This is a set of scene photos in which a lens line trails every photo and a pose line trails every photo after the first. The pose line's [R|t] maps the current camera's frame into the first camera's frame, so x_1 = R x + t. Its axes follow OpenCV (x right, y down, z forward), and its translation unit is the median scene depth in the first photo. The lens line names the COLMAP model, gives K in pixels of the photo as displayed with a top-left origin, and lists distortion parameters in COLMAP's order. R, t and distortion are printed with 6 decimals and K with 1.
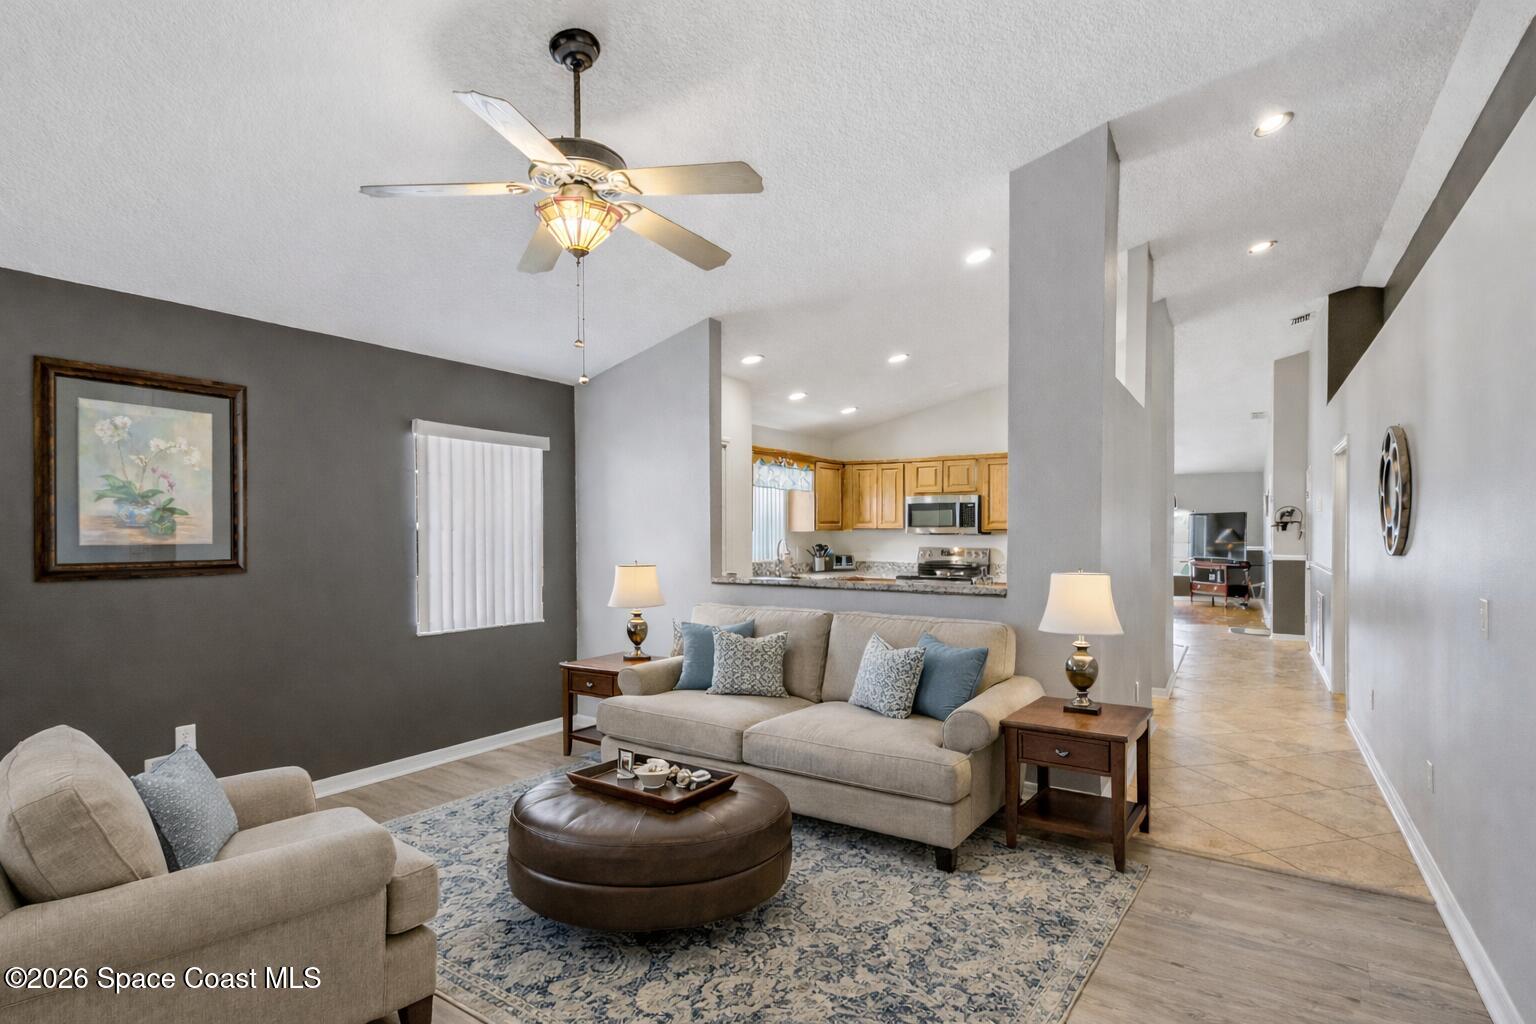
lens RADIAL K [[709.3, 0, 768.0], [0, 709.3, 512.0], [0, 0, 1]] dist [-0.002866, -0.000173]
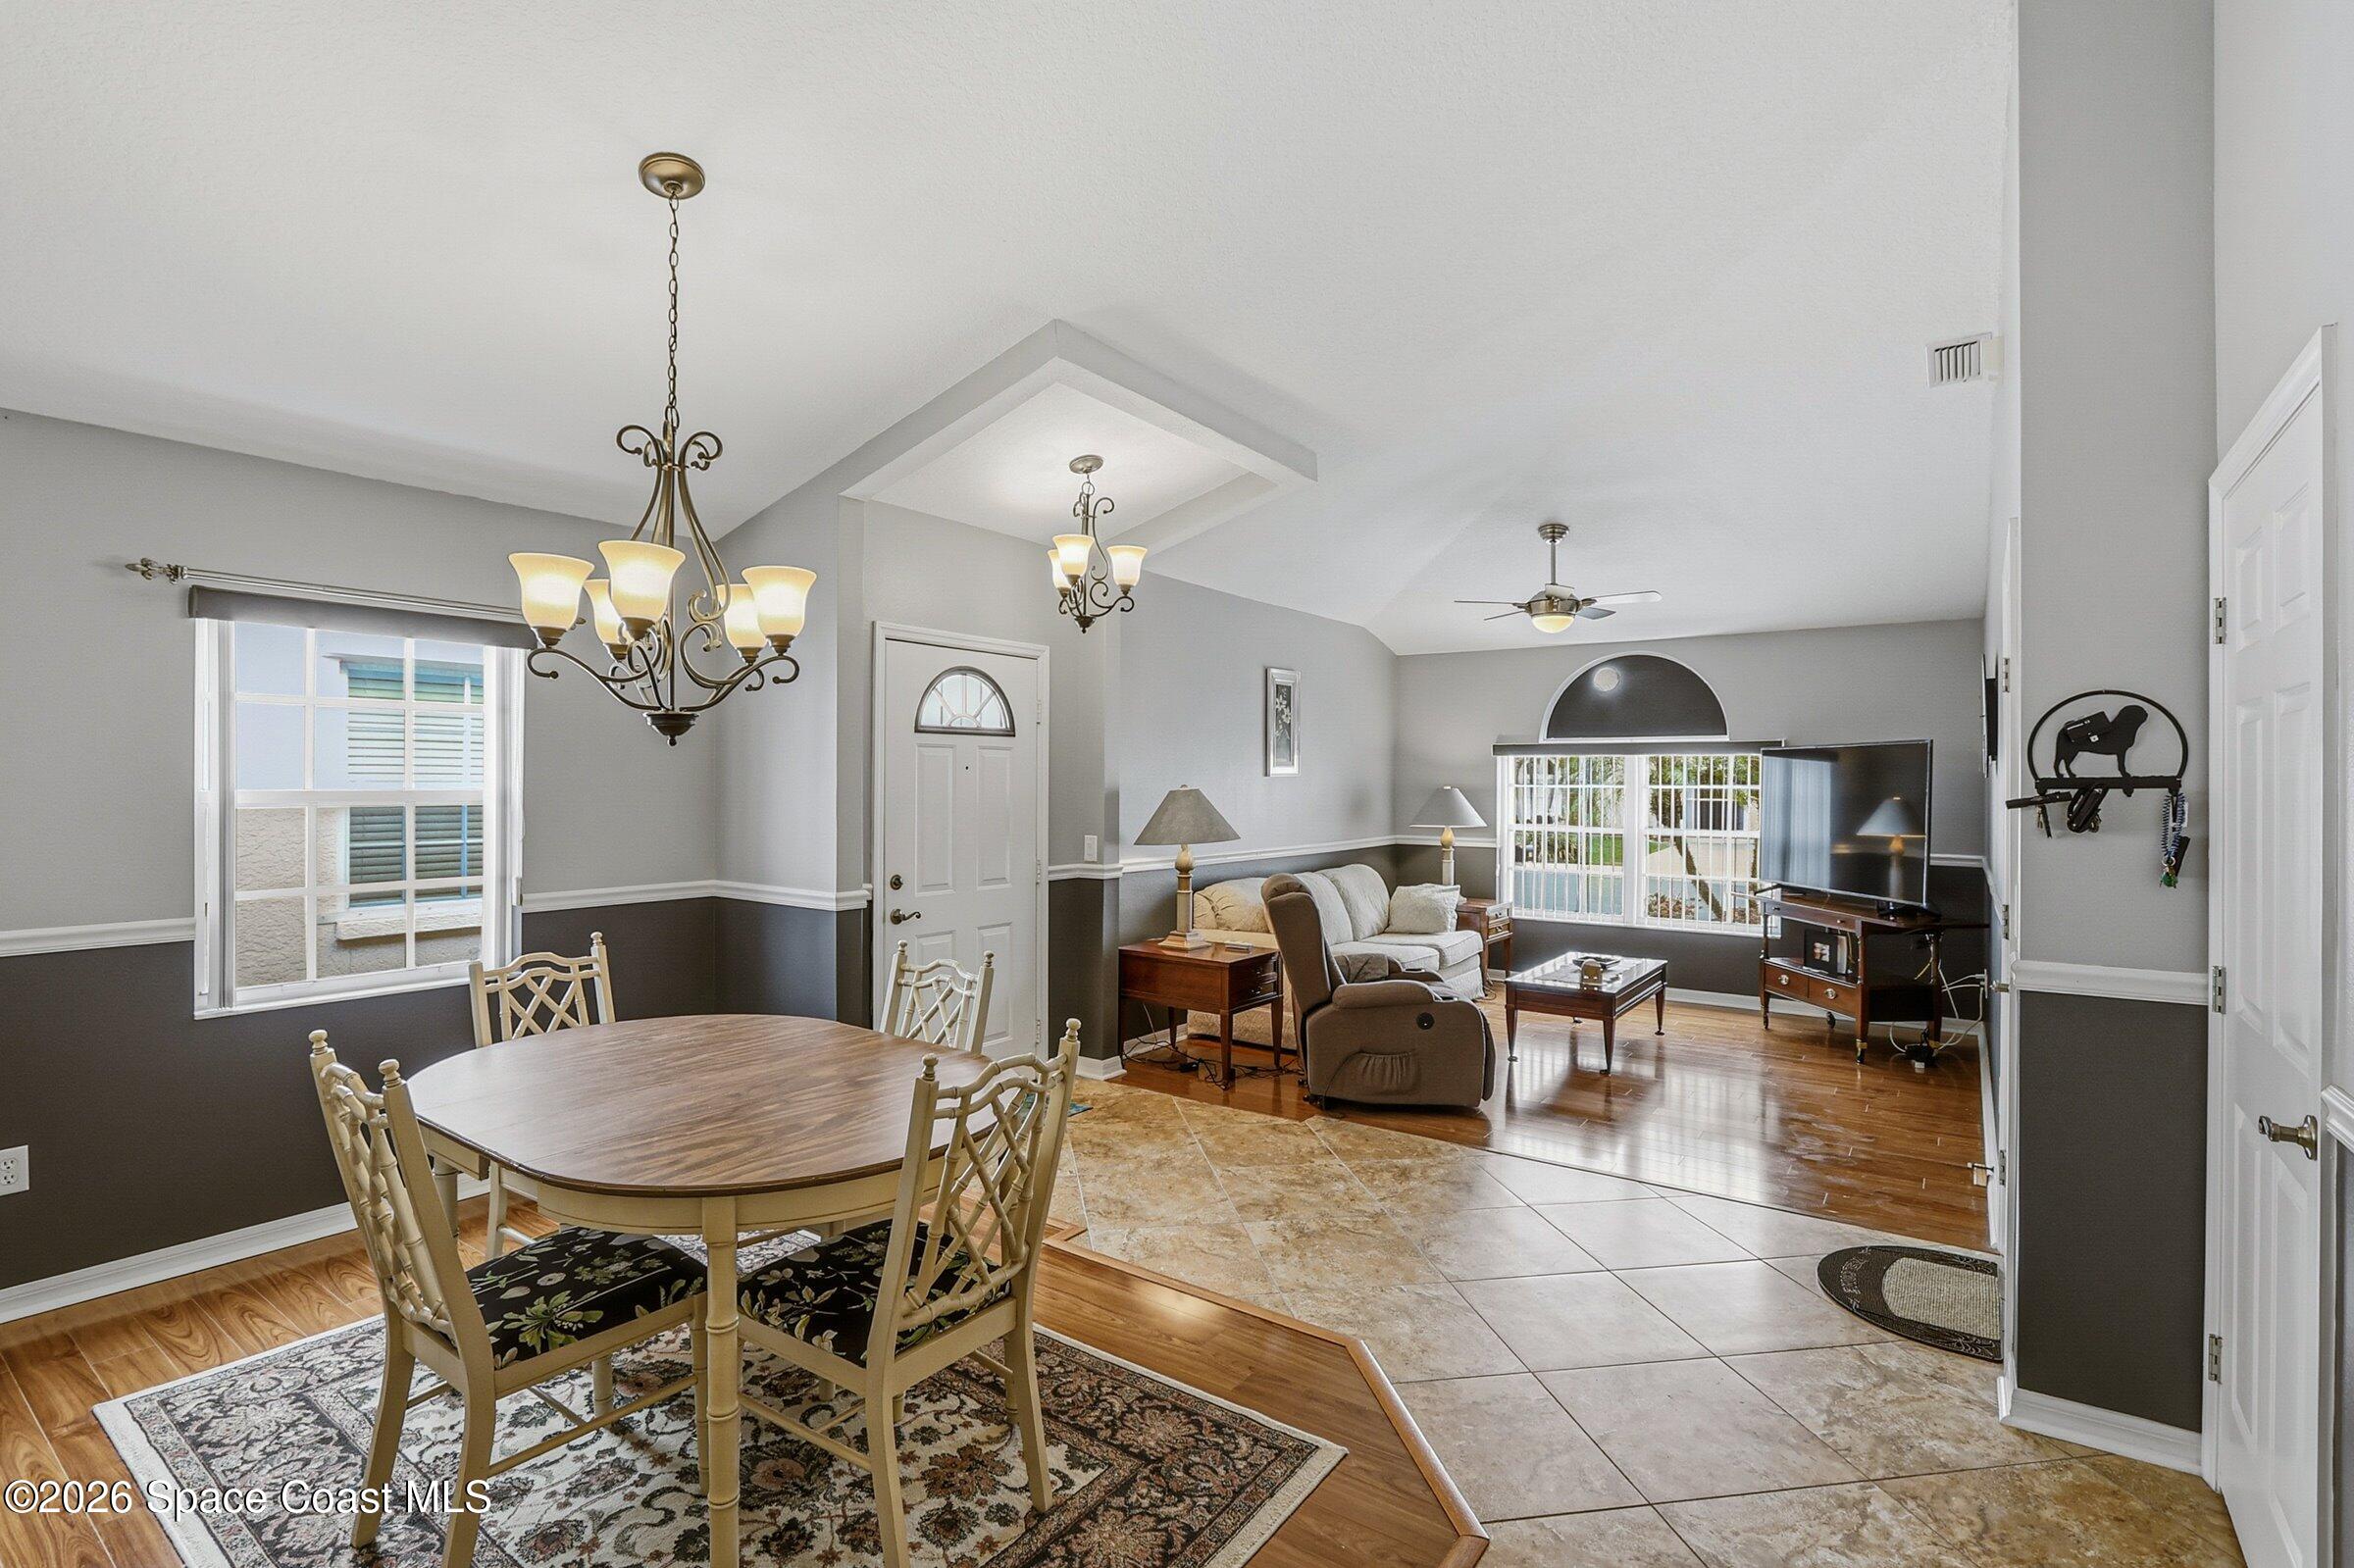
lens RADIAL K [[1086.9, 0, 1177.0], [0, 1086.9, 784.0], [0, 0, 1]] dist [-0.002866, -0.000173]
pose [[0.999124, -0.001774, -0.041819, 0.511154], [0.002314, 0.999915, 0.012849, 0.010809], [0.041792, -0.012935, 0.999043, 0.714798]]
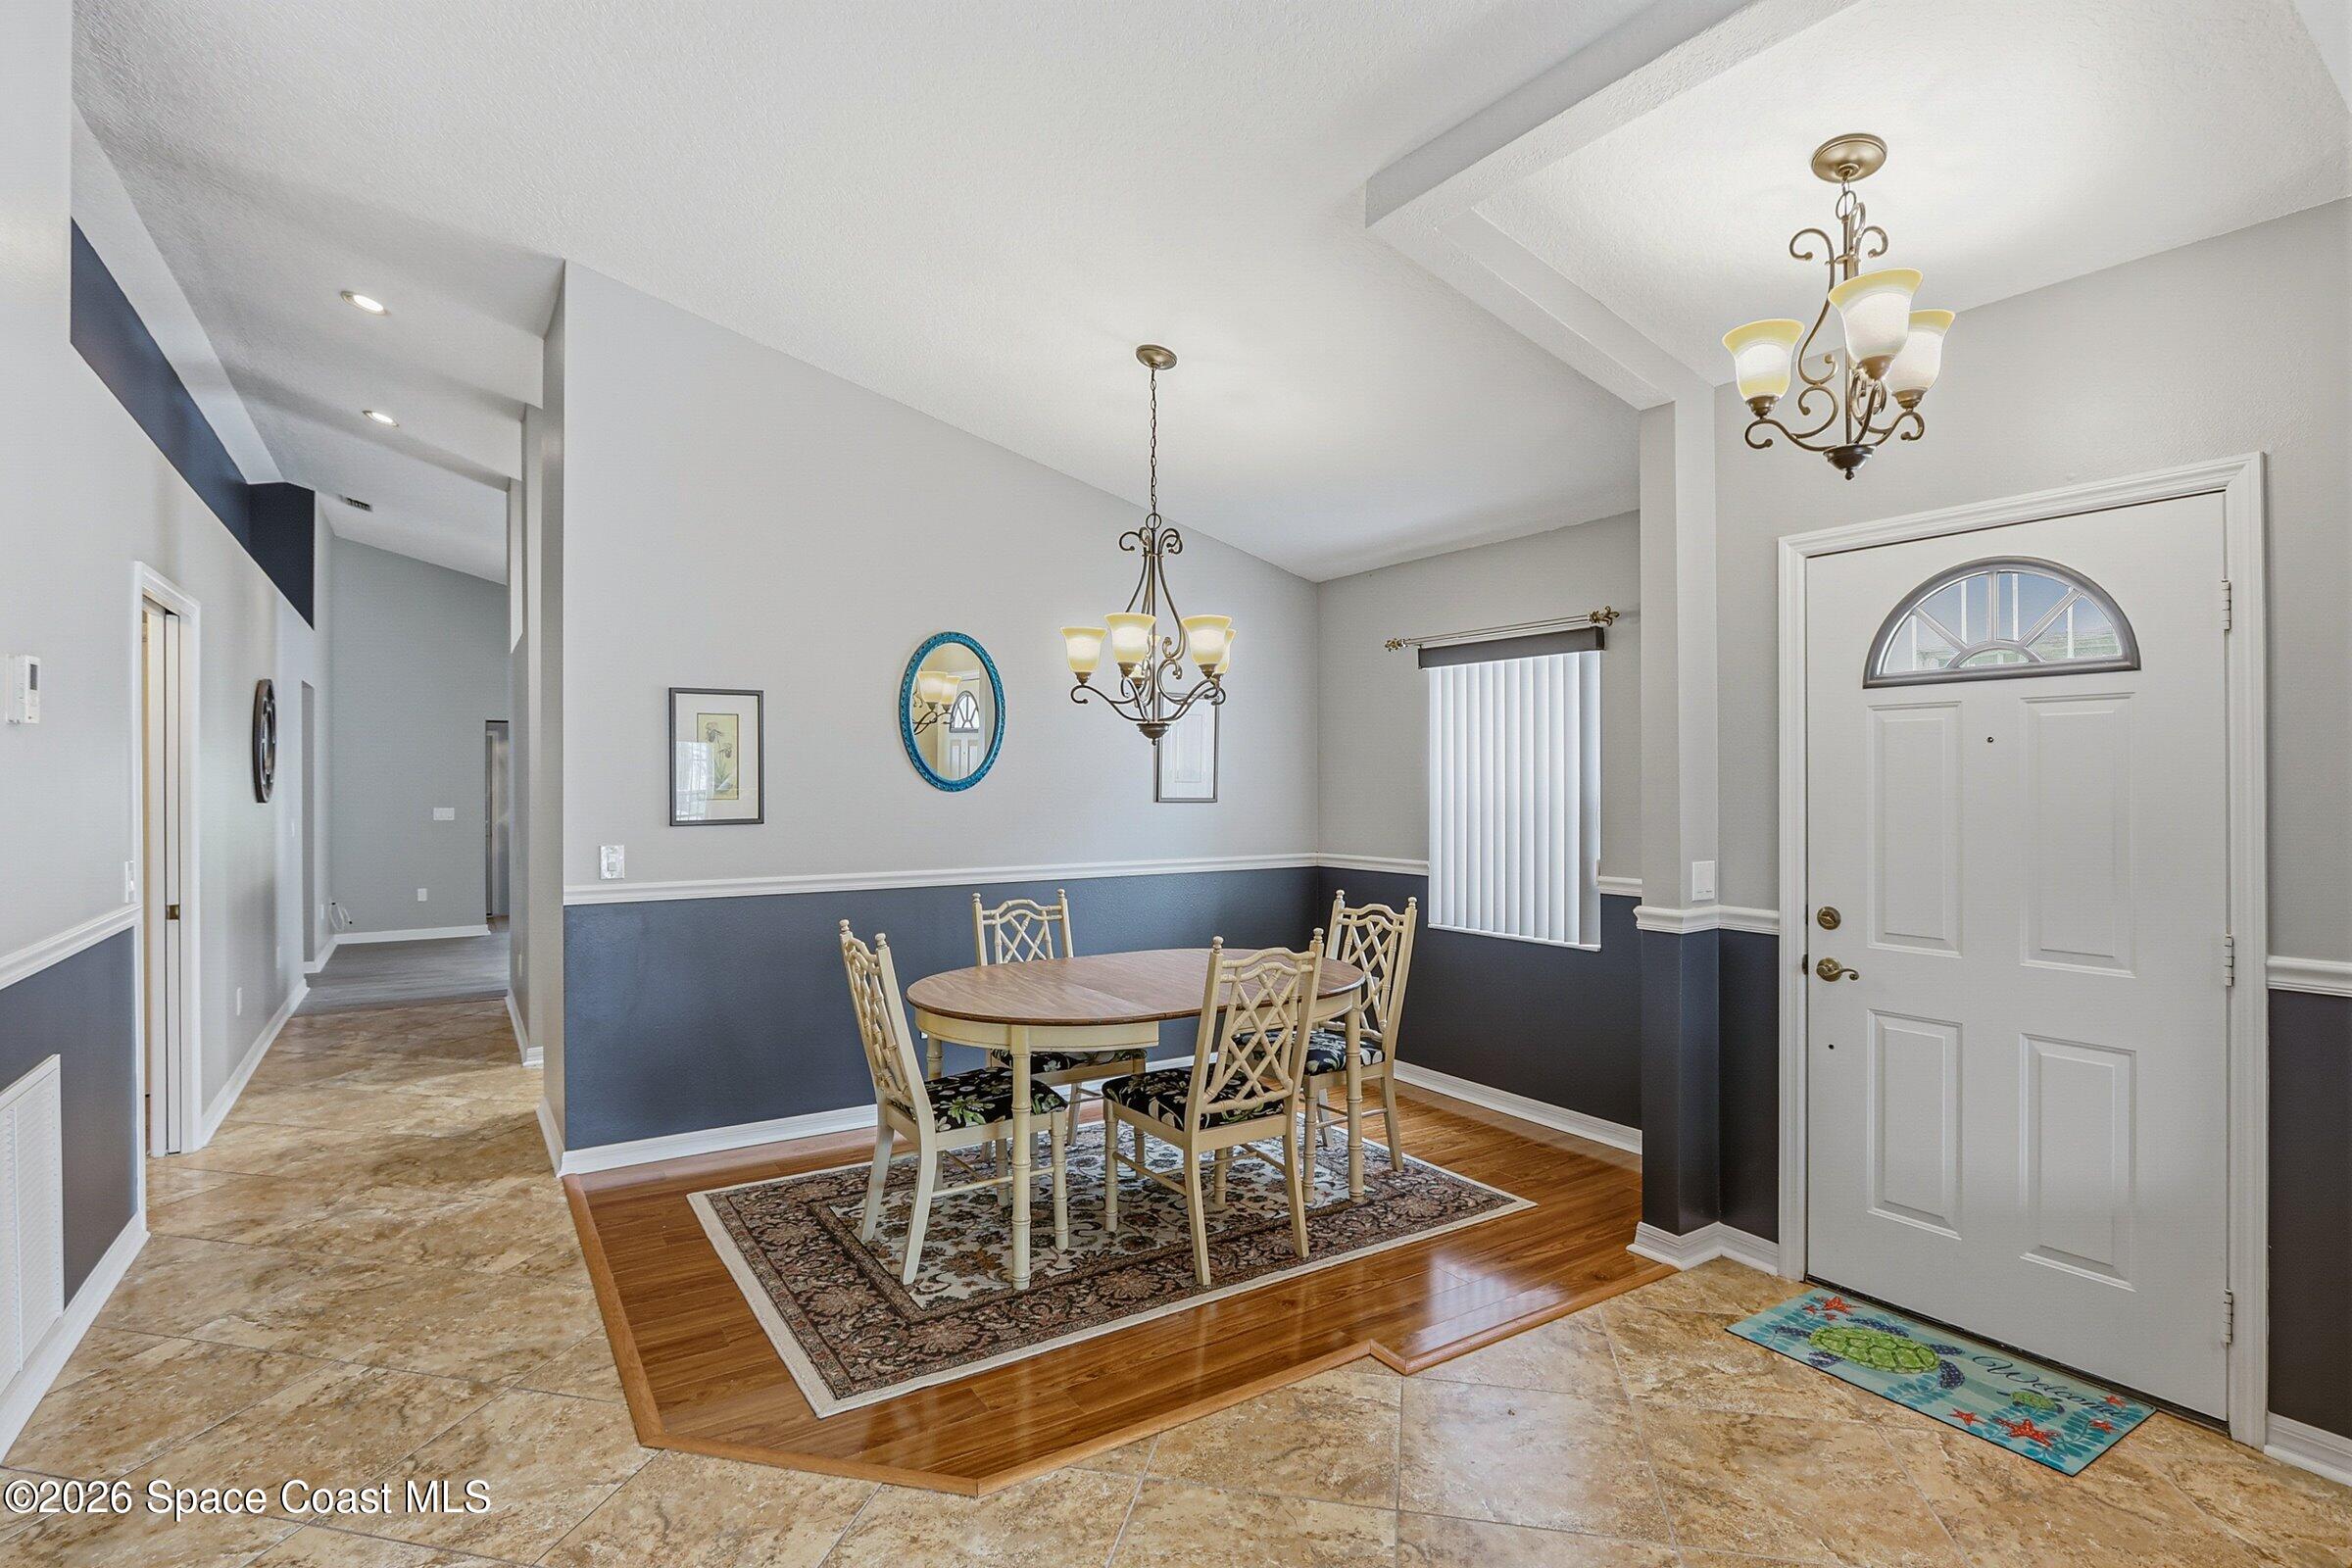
lens RADIAL K [[1146.1, 0, 1176.0], [0, 1146.1, 784.0], [0, 0, 1]] dist [-0.041842, -0.000005]
pose [[-0.399333, -0.002894, -0.916801, 1.171118], [0.007030, 0.999956, -0.006218, 0.040493], [0.916779, -0.008928, -0.399295, 1.917333]]
